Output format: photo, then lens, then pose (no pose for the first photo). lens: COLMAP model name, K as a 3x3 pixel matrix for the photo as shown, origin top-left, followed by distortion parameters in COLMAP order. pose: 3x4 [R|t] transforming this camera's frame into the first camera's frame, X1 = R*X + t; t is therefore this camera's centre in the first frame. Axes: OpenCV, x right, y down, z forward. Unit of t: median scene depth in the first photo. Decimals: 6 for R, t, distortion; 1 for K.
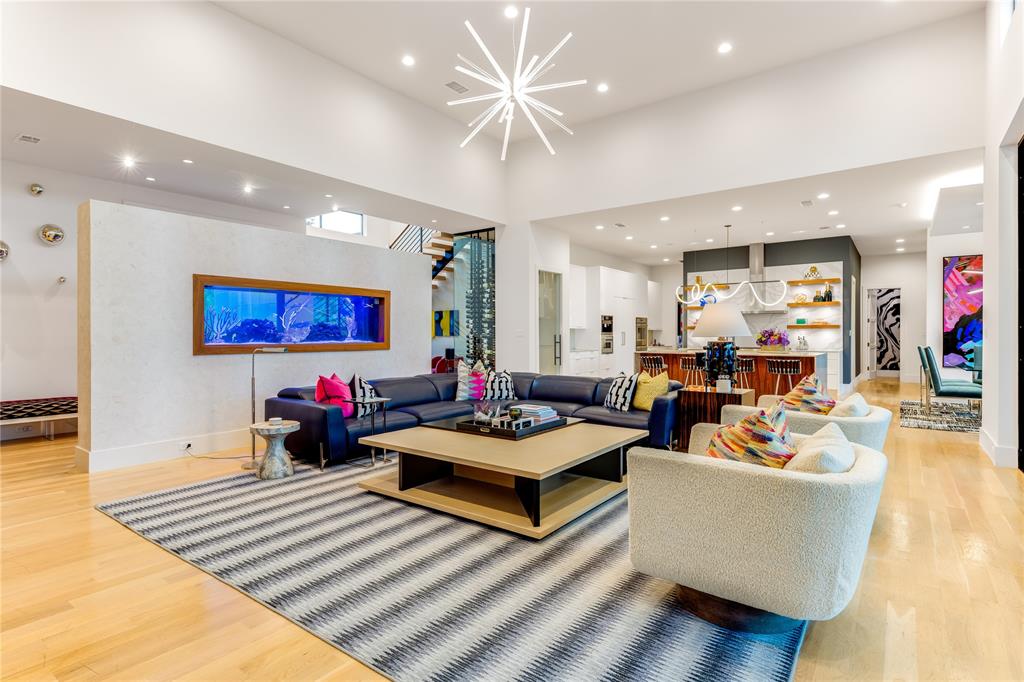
lens RADIAL K [[512.9, 0, 512.0], [0, 512.9, 341.0], [0, 0, 1]] dist [-0.001638, 0.001640]
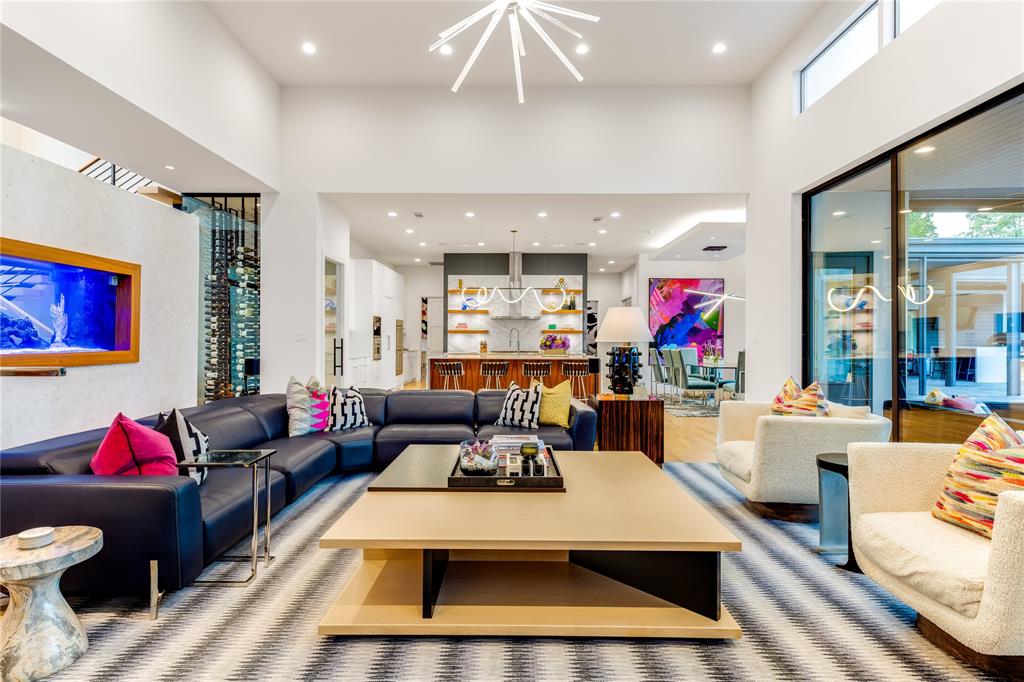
lens RADIAL K [[512.9, 0, 512.0], [0, 512.9, 341.0], [0, 0, 1]] dist [-0.001638, 0.001640]
pose [[0.805245, 0.000839, 0.592941, -0.242094], [0.003121, 0.999979, -0.005654, -0.003470], [-0.592934, 0.006403, 0.805226, 0.252922]]
